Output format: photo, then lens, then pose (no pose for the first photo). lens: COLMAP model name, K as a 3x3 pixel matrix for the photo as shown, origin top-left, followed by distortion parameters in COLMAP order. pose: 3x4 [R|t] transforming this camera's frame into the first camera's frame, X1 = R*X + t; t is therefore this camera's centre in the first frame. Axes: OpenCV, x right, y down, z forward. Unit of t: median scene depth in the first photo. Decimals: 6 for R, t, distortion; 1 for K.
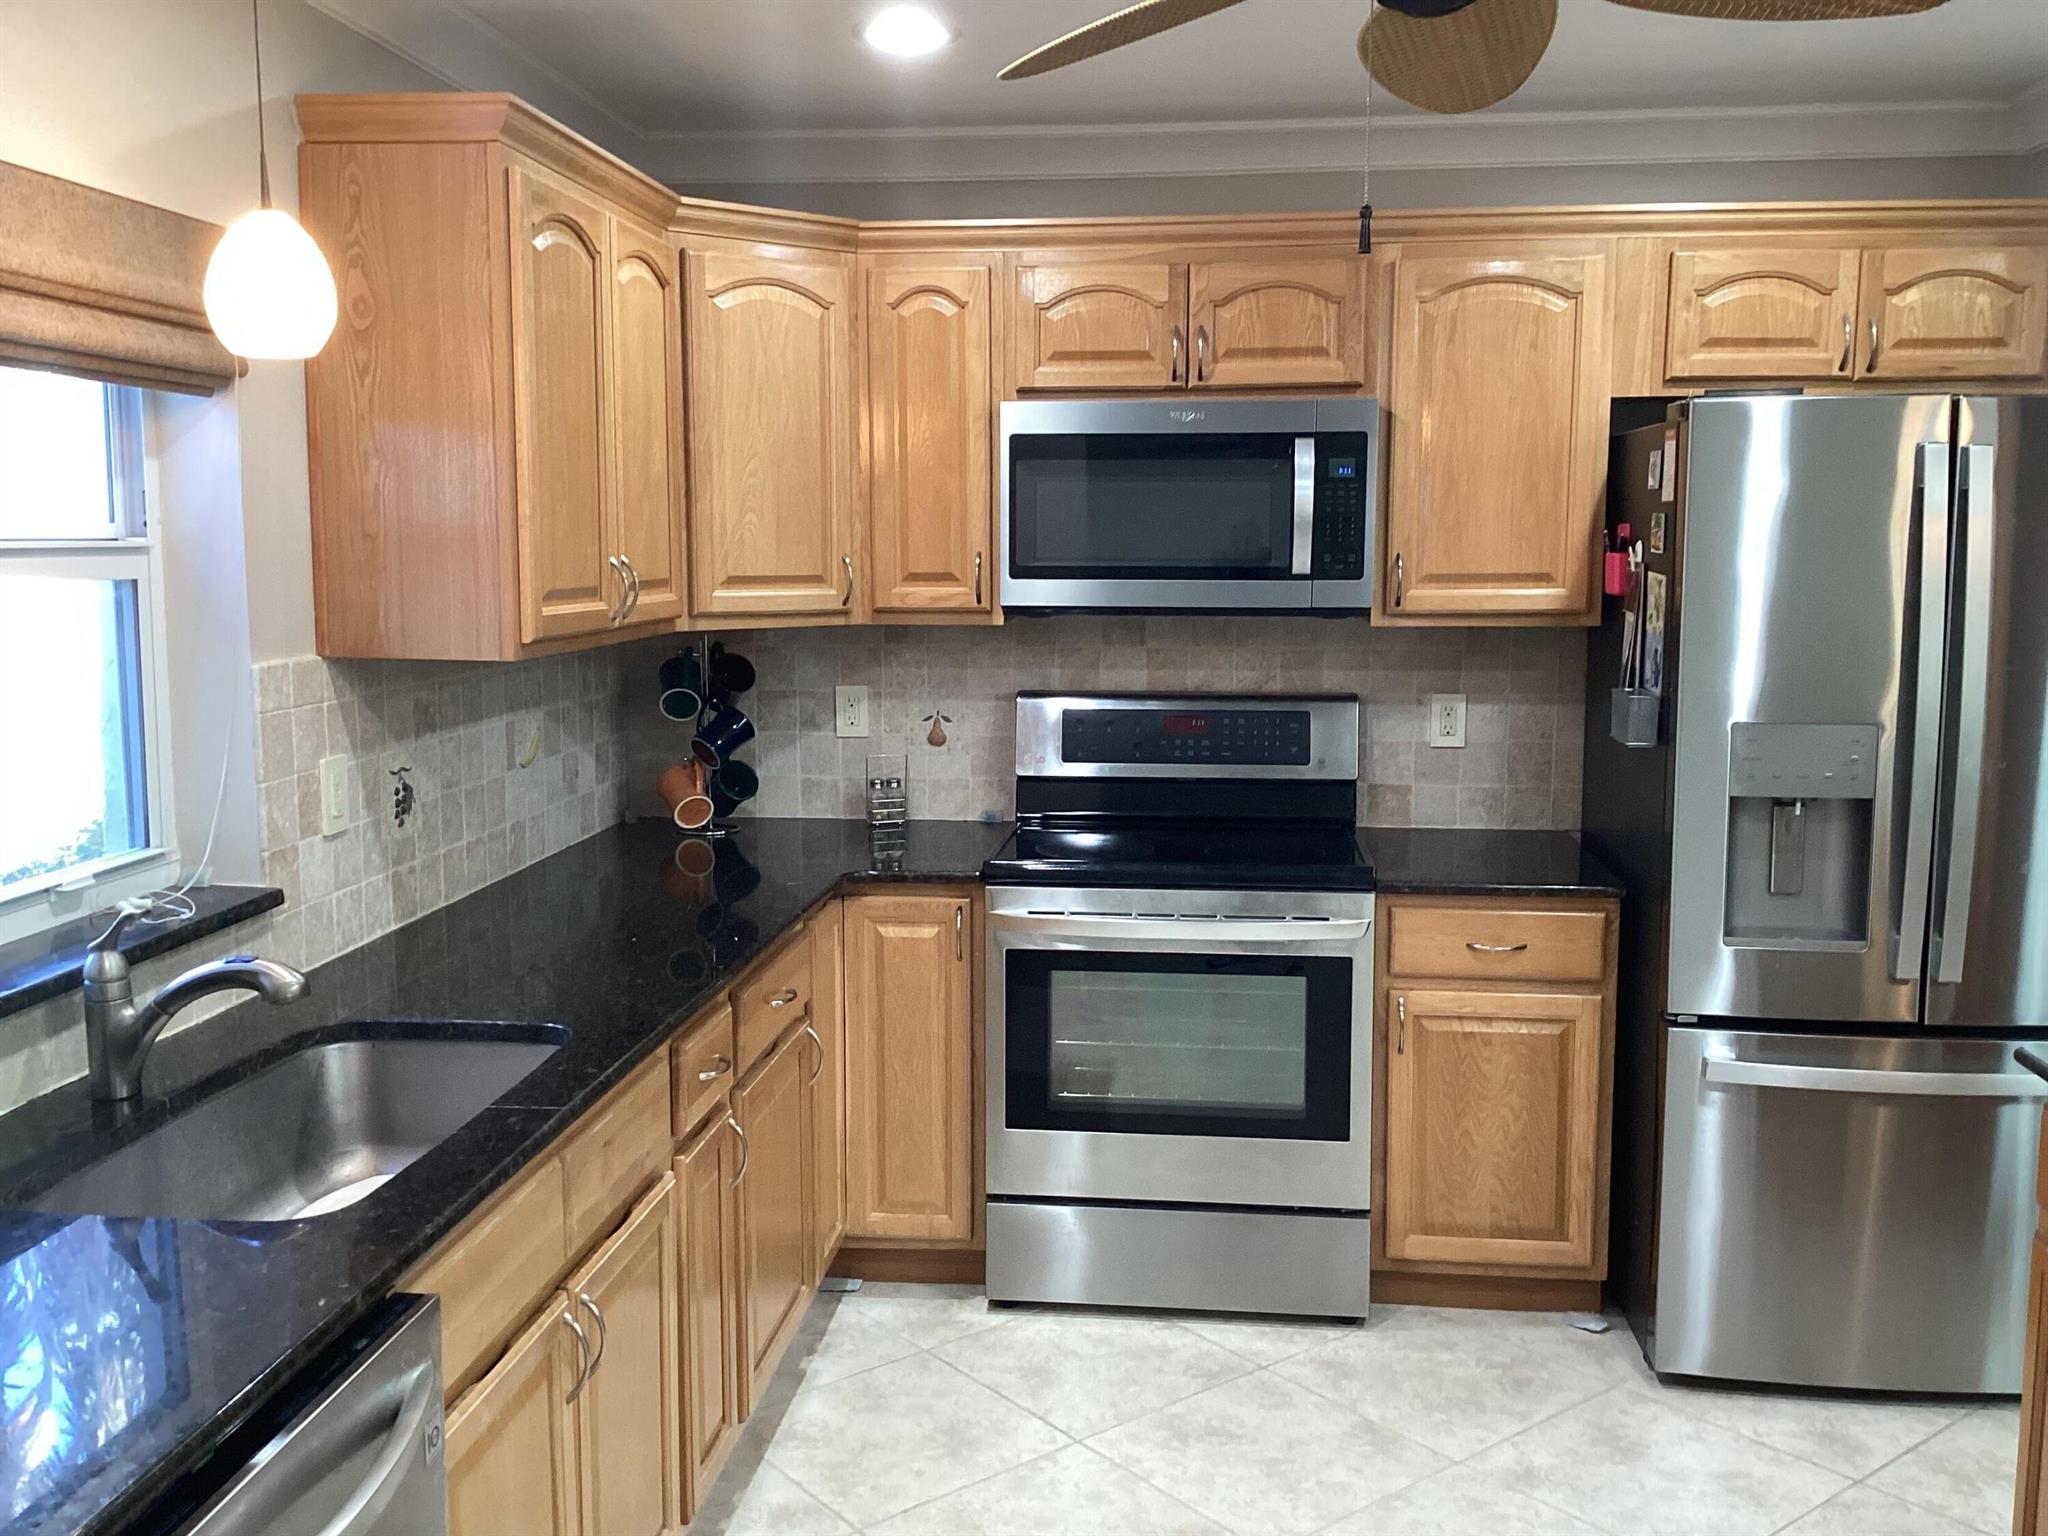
lens RADIAL K [[1894.3, 0, 1024.0], [0, 1894.3, 768.0], [0, 0, 1]] dist [0.211062, -0.242825]
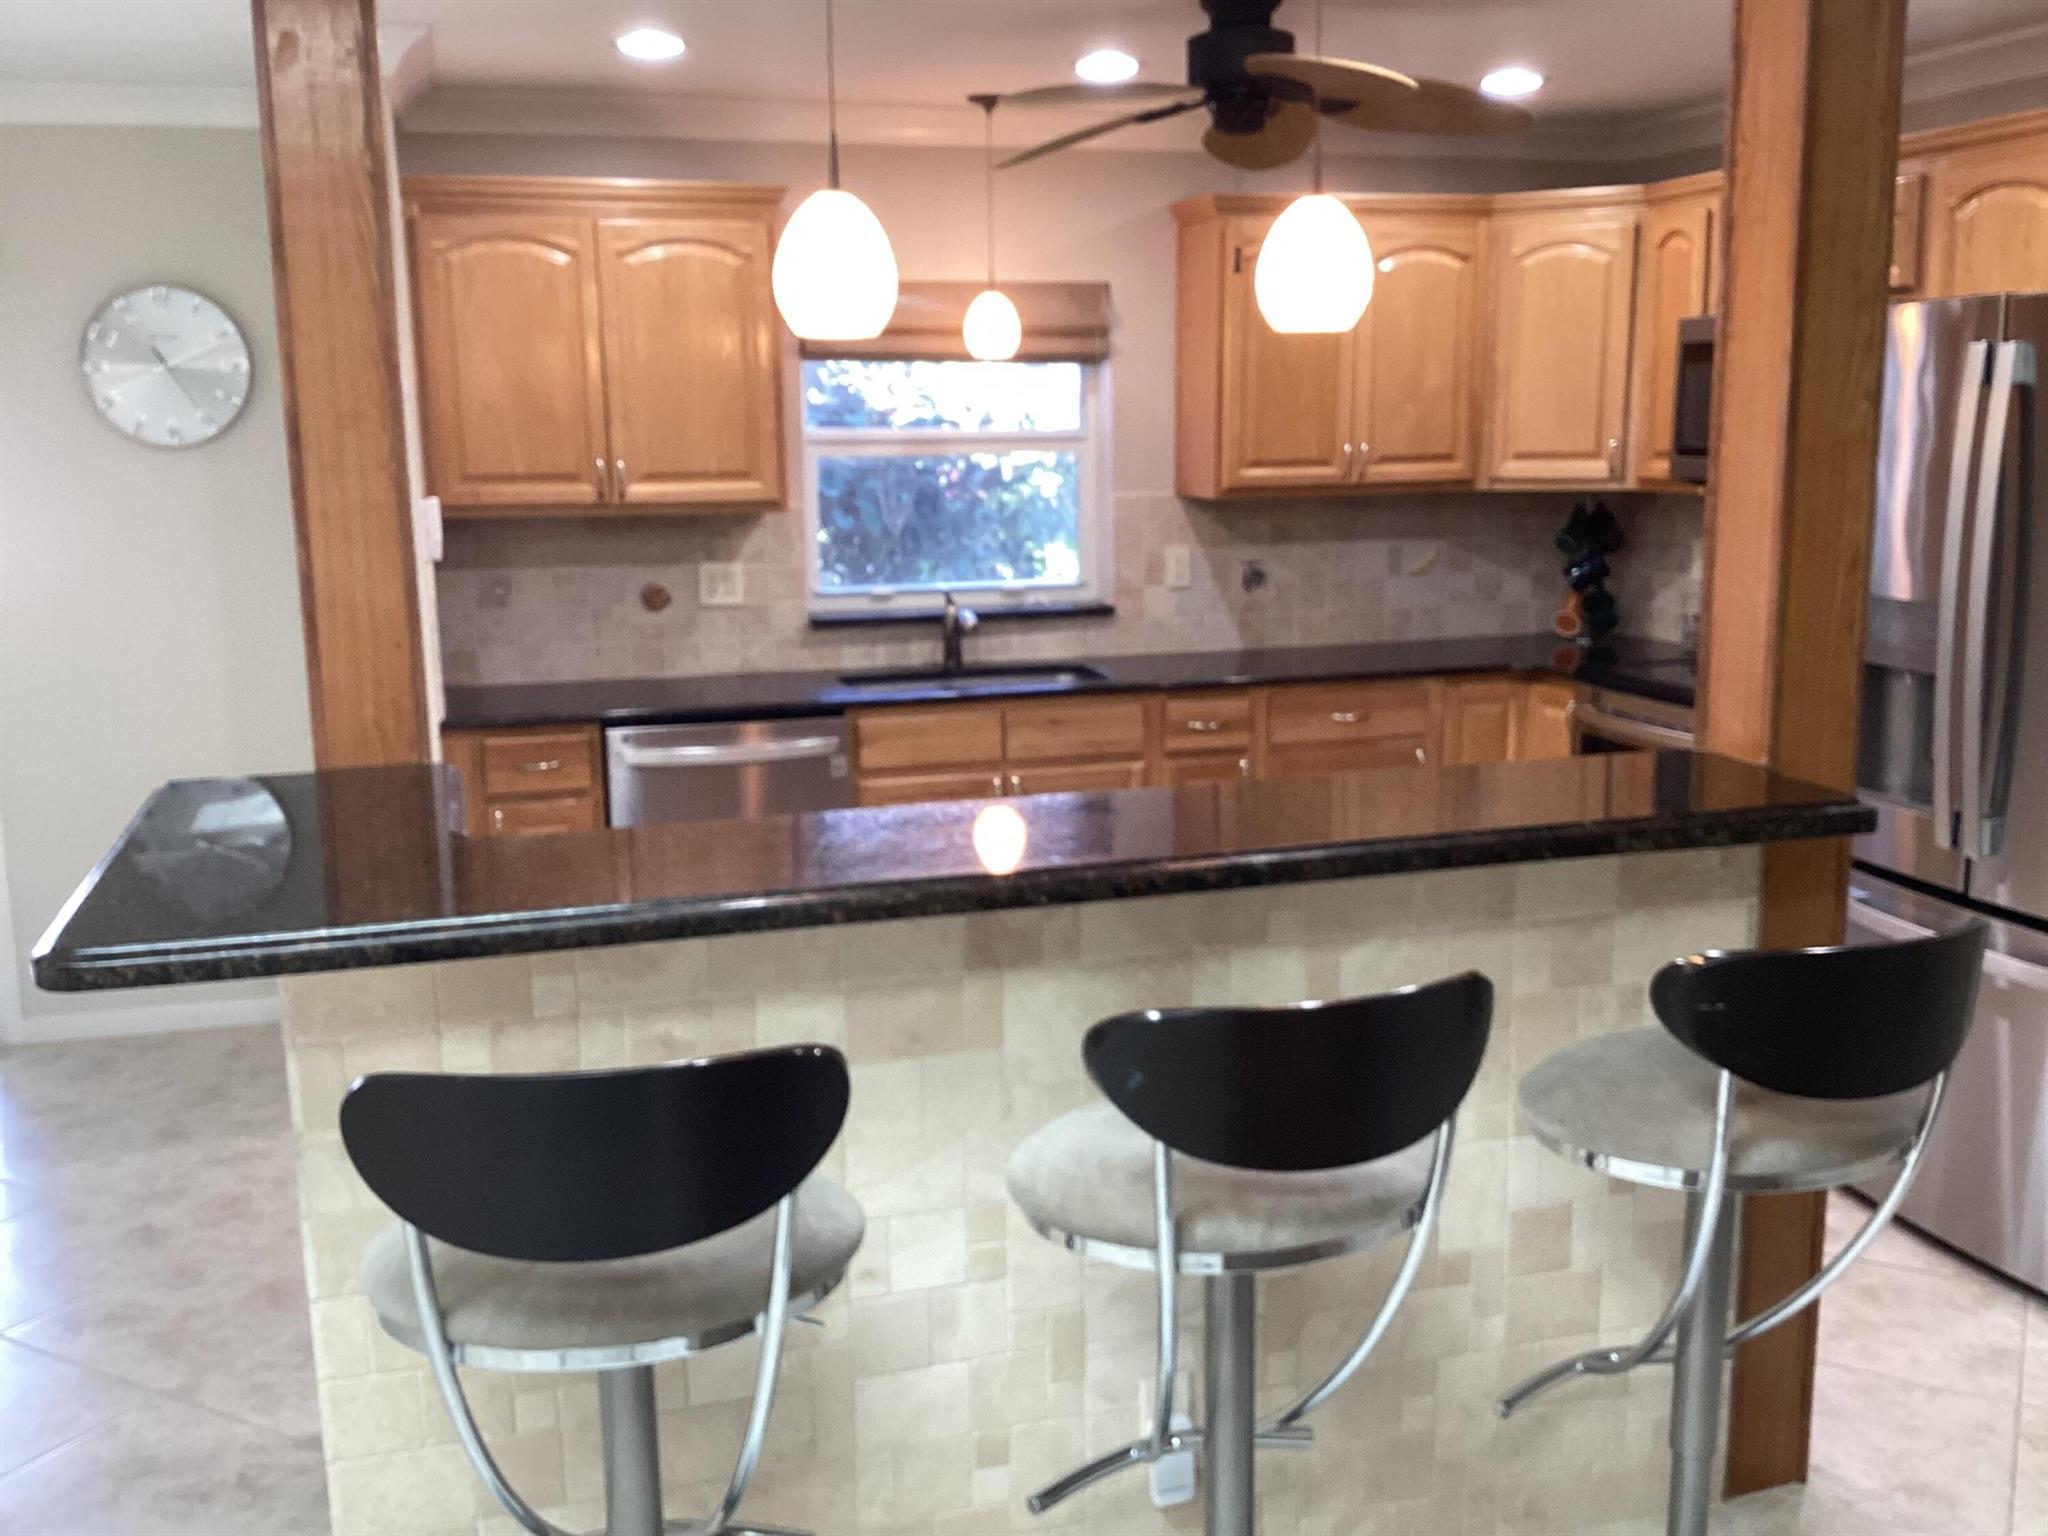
lens RADIAL K [[1881.1, 0, 1024.0], [0, 1881.1, 768.0], [0, 0, 1]] dist [0.108907, -0.235638]
pose [[0.373882, 0.163626, -0.912929, 1.034465], [-0.103342, 0.985535, 0.134317, -0.019397], [0.921701, 0.044125, 0.385383, 0.114295]]
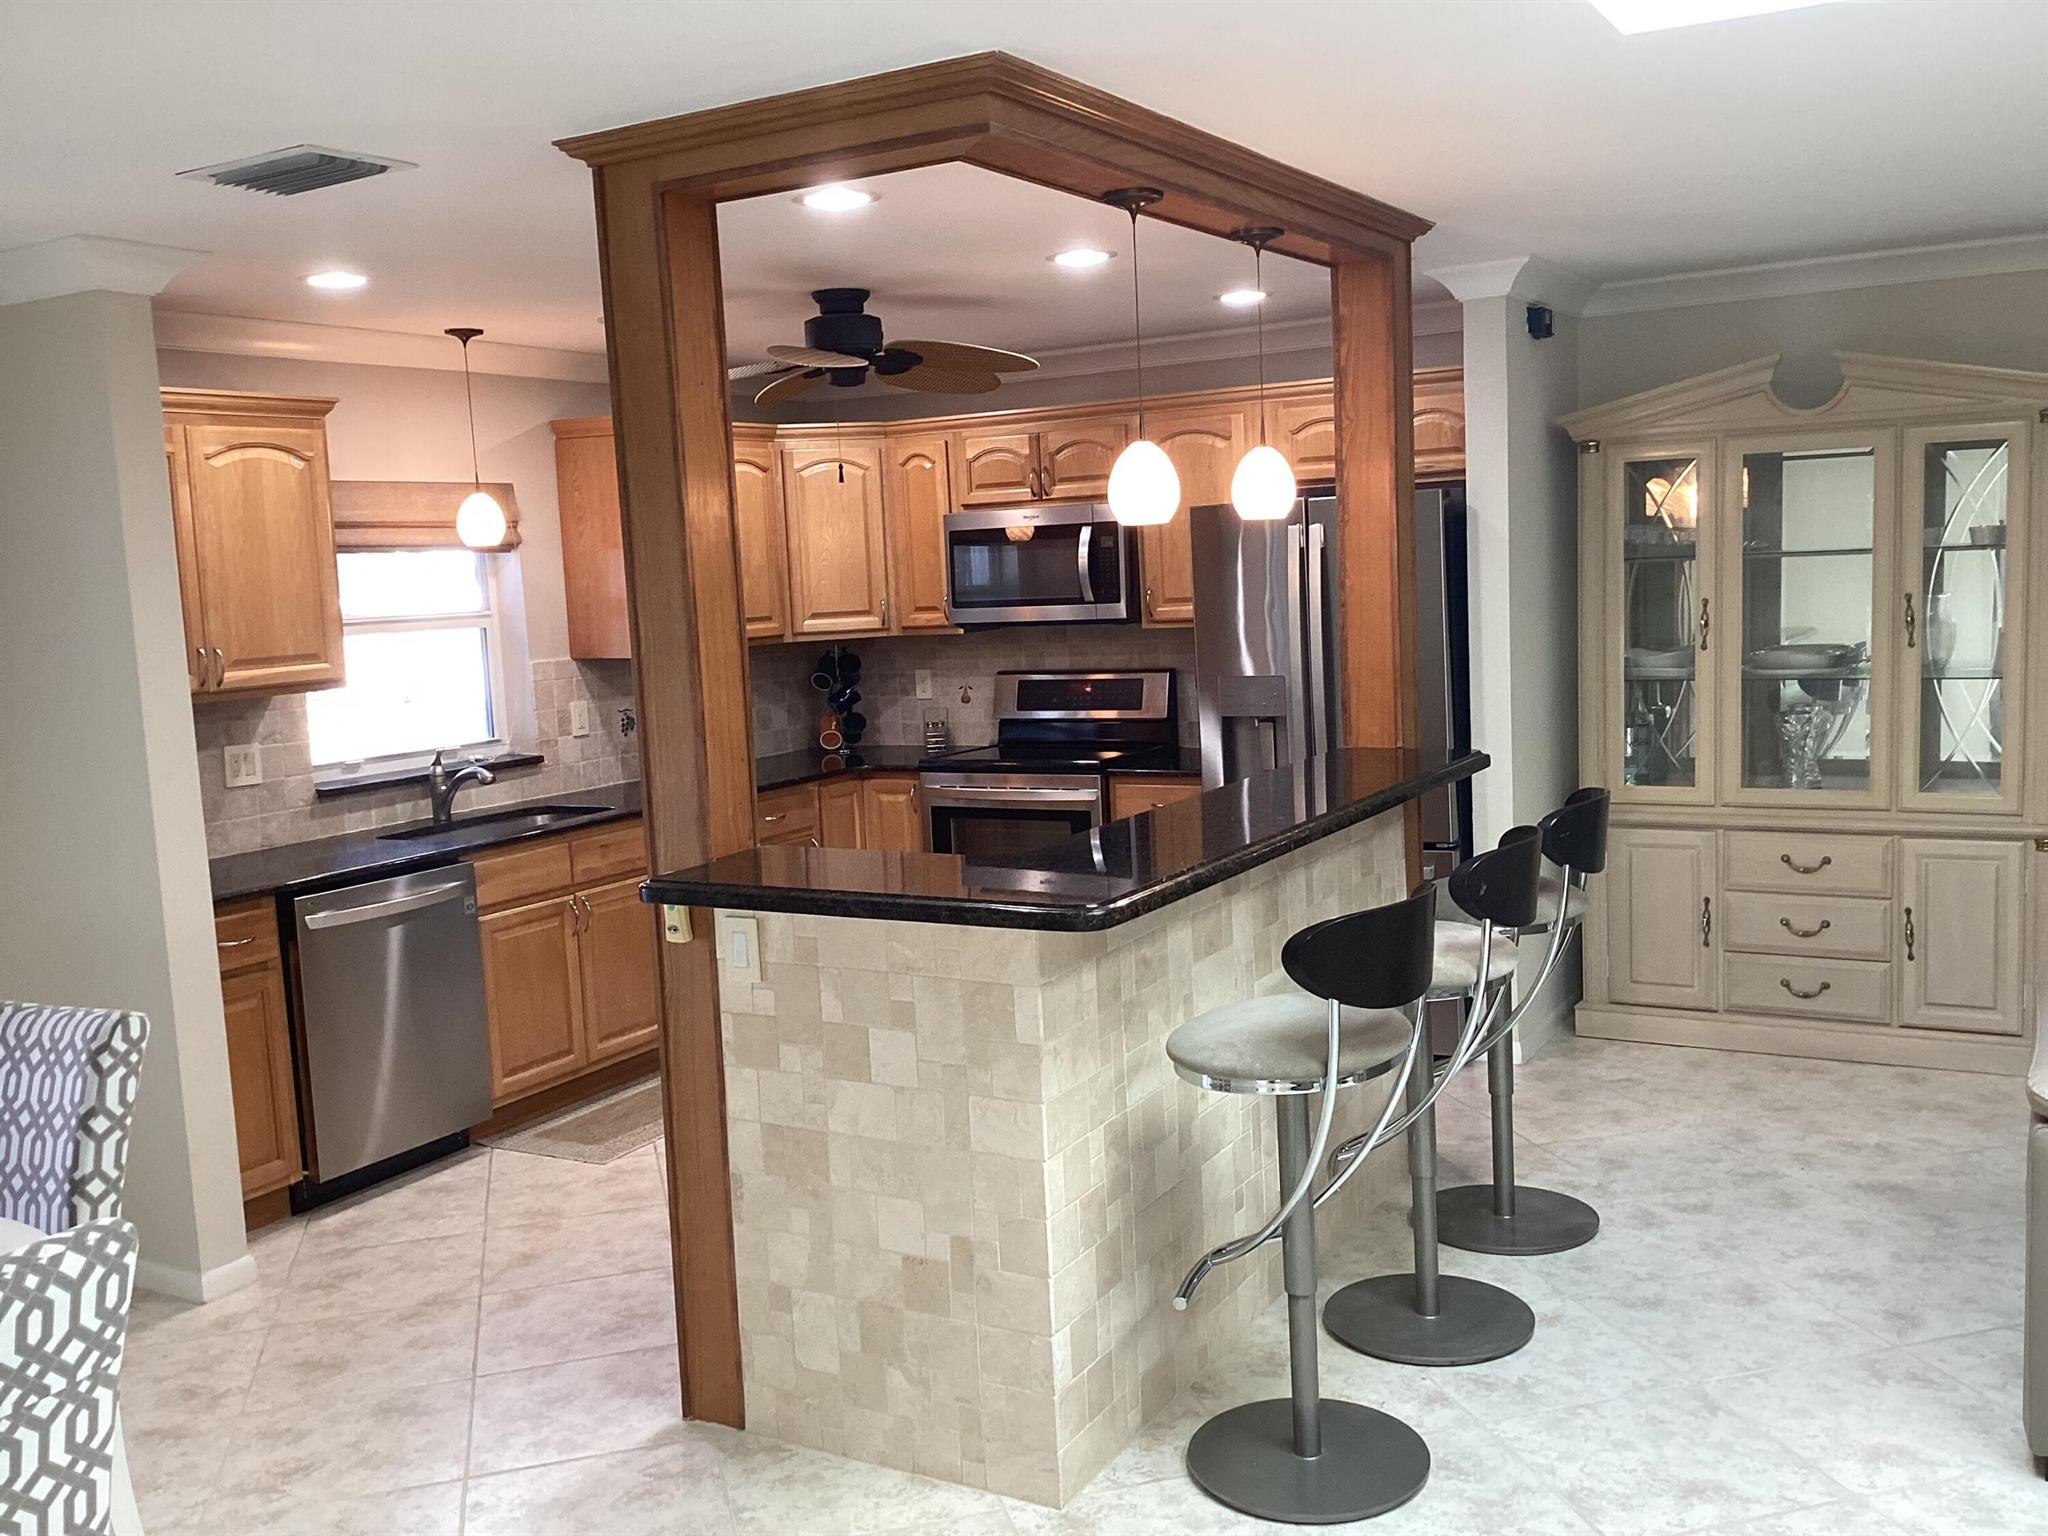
lens RADIAL K [[1881.1, 0, 1024.0], [0, 1881.1, 768.0], [0, 0, 1]] dist [0.108907, -0.235638]
pose [[0.913196, 0.000032, -0.407520, 0.800491], [-0.002191, 0.999986, -0.004832, 0.063473], [0.407514, 0.005305, 0.913183, -0.637058]]
